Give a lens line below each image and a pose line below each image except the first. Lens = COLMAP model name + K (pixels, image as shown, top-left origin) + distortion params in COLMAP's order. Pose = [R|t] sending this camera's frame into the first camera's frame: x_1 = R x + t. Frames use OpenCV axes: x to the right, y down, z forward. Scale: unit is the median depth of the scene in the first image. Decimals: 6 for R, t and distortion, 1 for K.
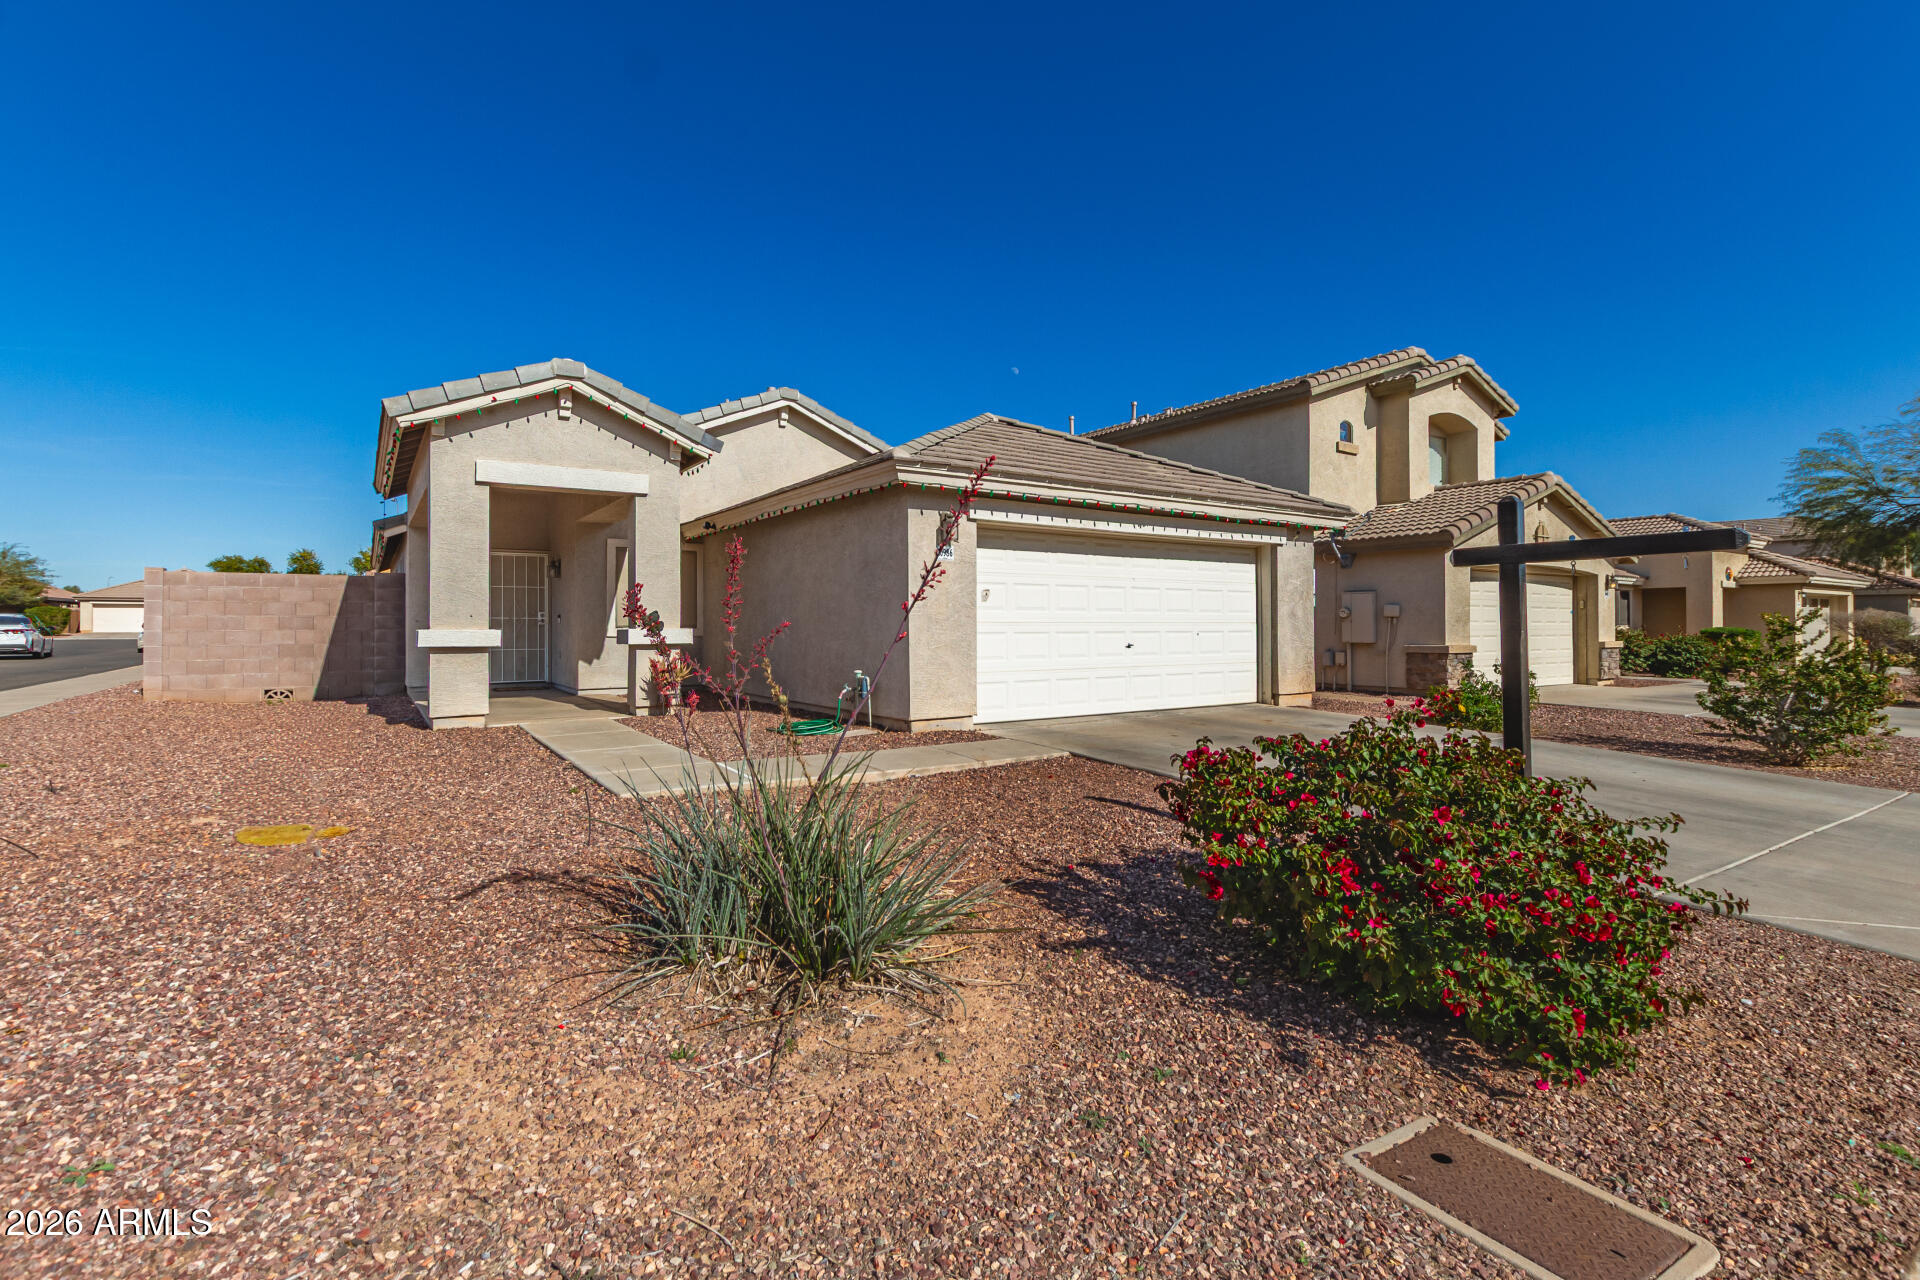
lens RADIAL K [[886.9, 0, 972.8], [0, 886.9, 601.5], [0, 0, 1]] dist [0.002388, 0.000097]
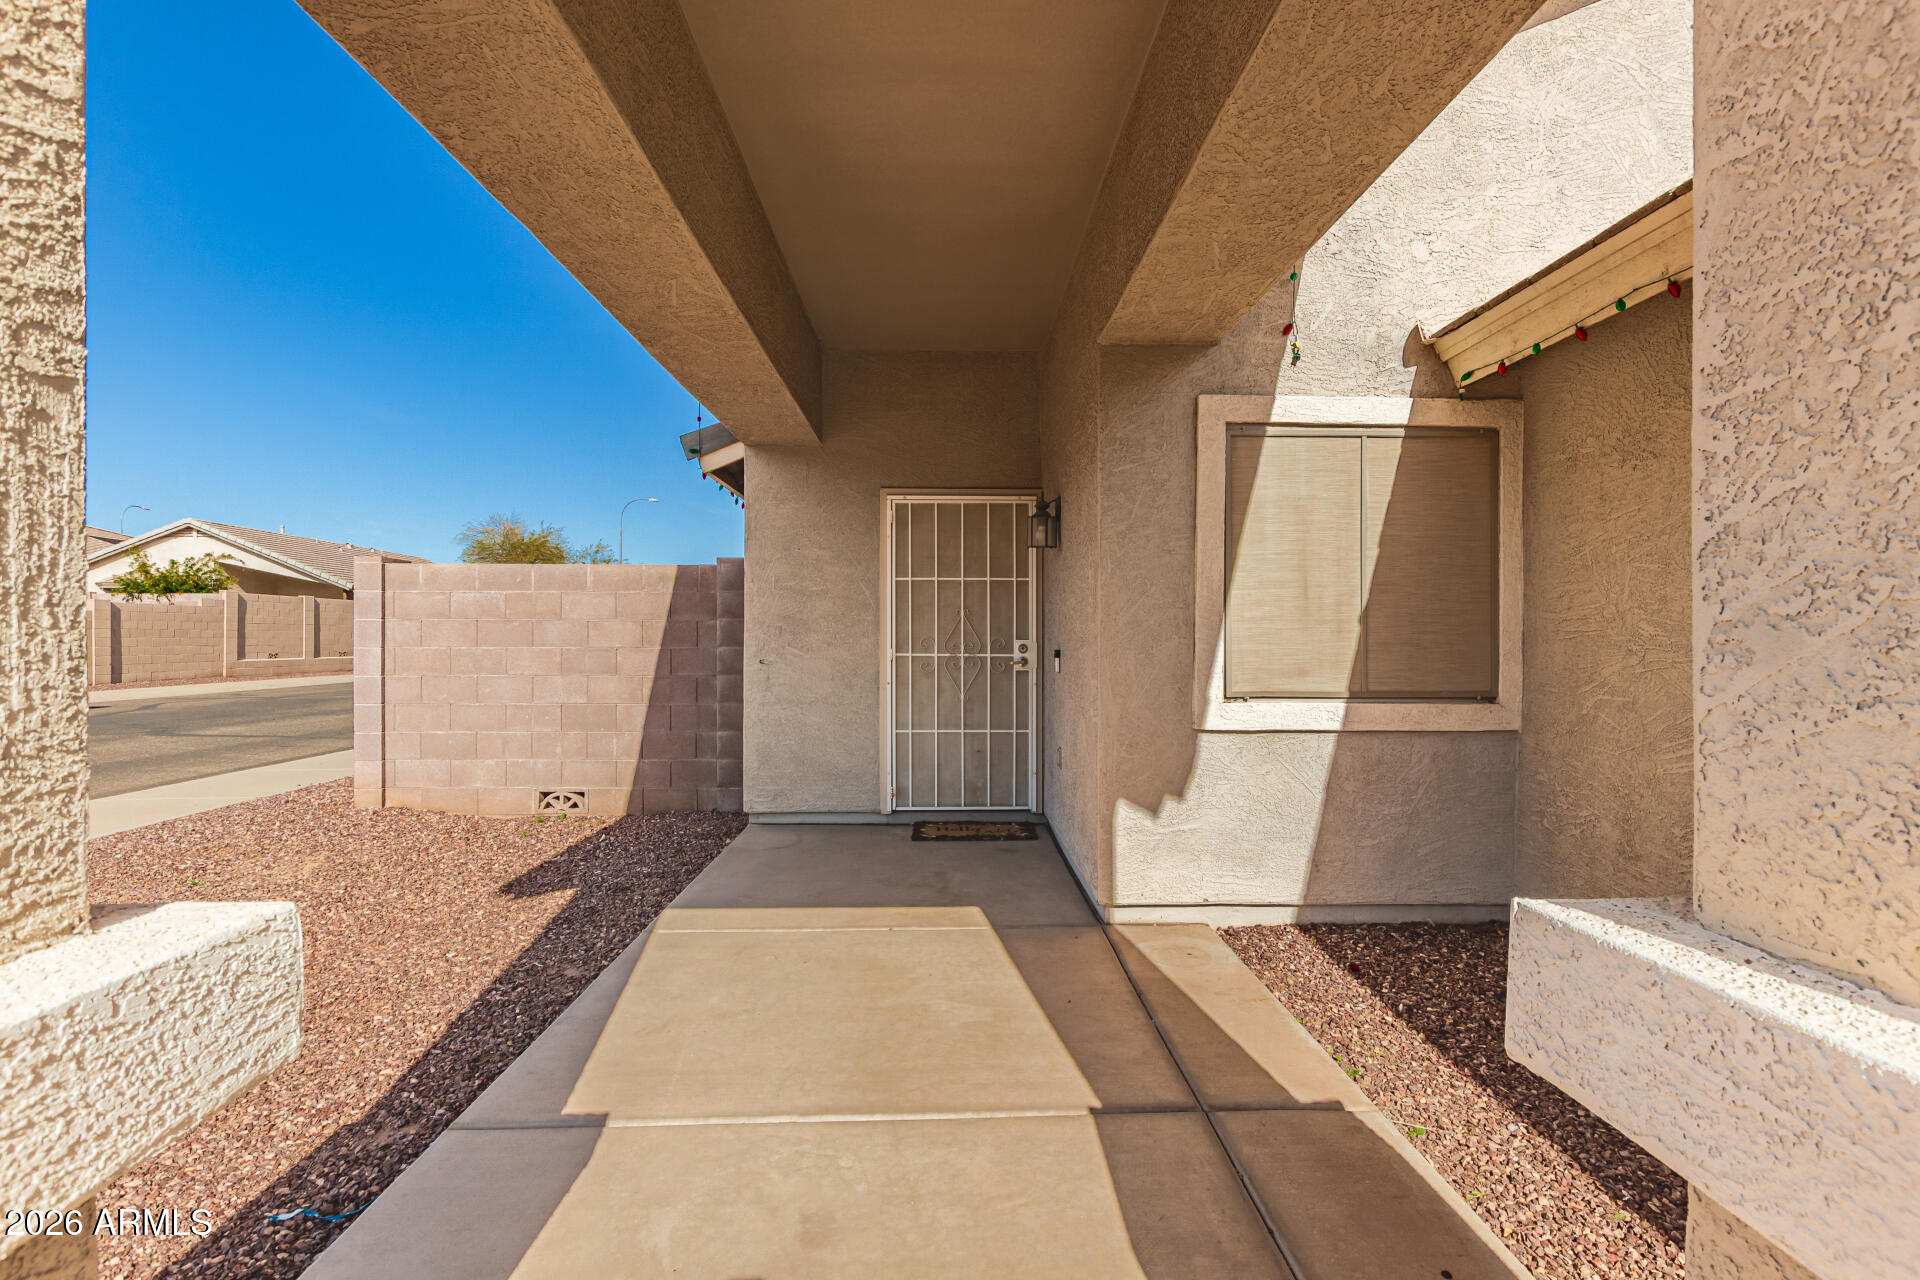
lens RADIAL K [[886.9, 0, 962.7], [0, 886.9, 643.0], [0, 0, 1]] dist [0.002388, 0.000097]
pose [[0.847462, 0.000382, -0.530856, -0.297478], [0.008662, 0.999857, 0.014548, 0.007784], [0.530785, -0.016927, 0.847337, 0.650337]]
